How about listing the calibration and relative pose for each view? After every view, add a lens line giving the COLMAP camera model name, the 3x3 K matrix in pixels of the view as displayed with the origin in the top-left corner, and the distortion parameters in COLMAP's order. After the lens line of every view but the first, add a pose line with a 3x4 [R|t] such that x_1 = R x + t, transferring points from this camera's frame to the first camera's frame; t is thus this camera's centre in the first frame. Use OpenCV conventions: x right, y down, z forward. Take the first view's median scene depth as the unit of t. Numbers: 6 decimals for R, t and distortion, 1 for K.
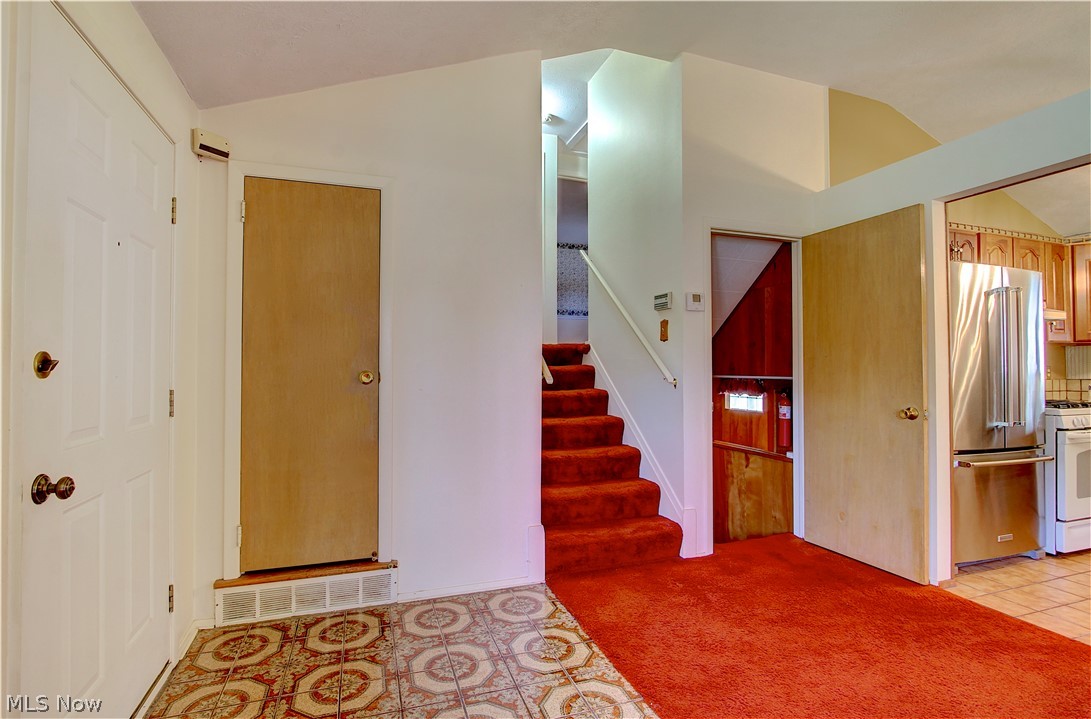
lens RADIAL K [[509.4, 0, 536.3], [0, 509.4, 356.3], [0, 0, 1]] dist [-0.017674, 0.001642]
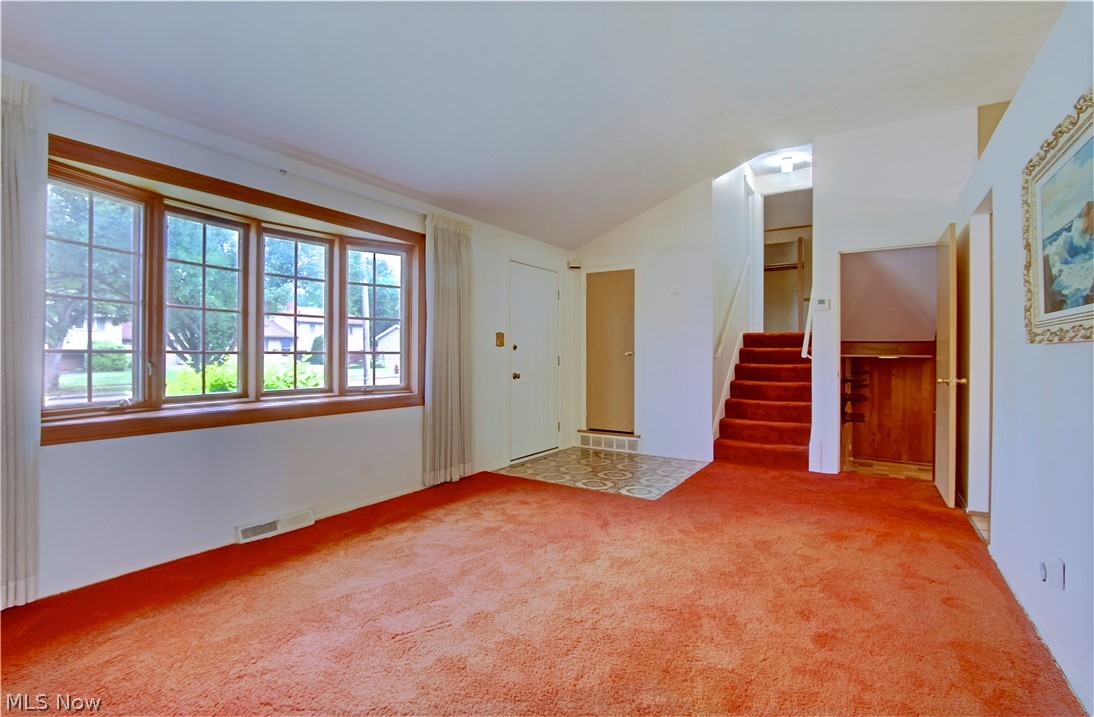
lens RADIAL K [[510.8, 0, 537.8], [0, 510.8, 355.3], [0, 0, 1]] dist [-0.017674, 0.001642]
pose [[0.605426, 0.004268, -0.795890, 1.284770], [0.018477, 0.999641, 0.019416, -0.001205], [0.795687, -0.026461, 0.605129, -0.738266]]
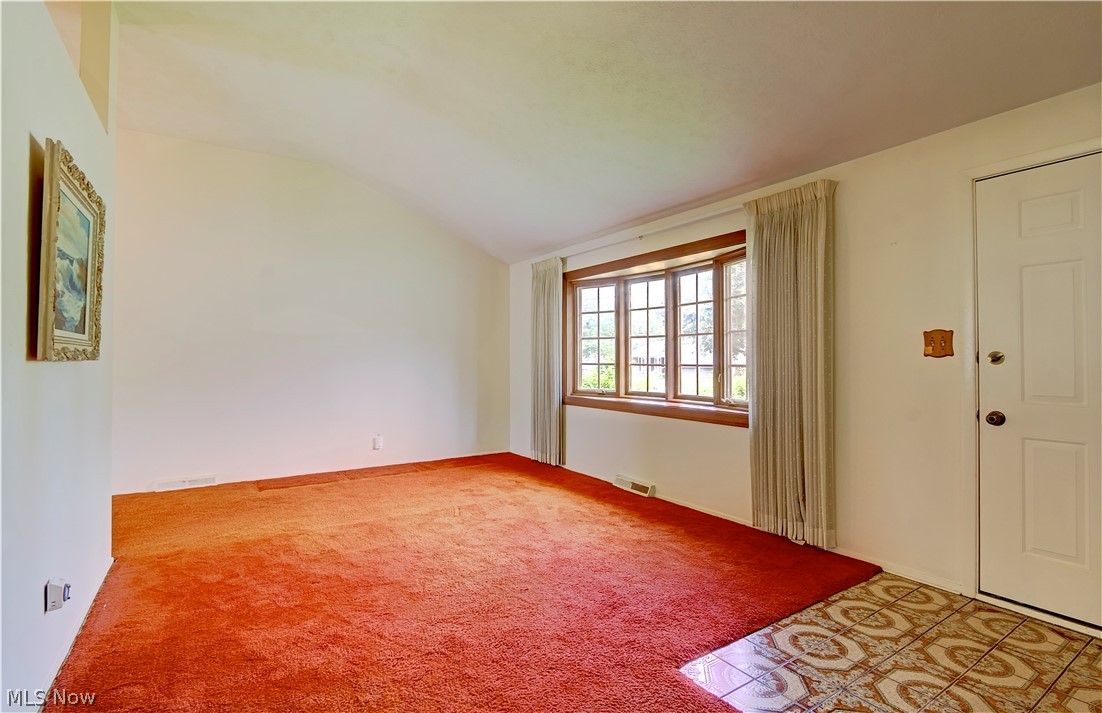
lens RADIAL K [[509.2, 0, 551.0], [0, 509.2, 356.5], [0, 0, 1]] dist [-0.000292, -0.000032]
pose [[-0.965469, -0.014605, -0.260107, 0.641814], [-0.004799, 0.999255, -0.038295, 0.045560], [0.260472, -0.035725, -0.964820, 1.212054]]
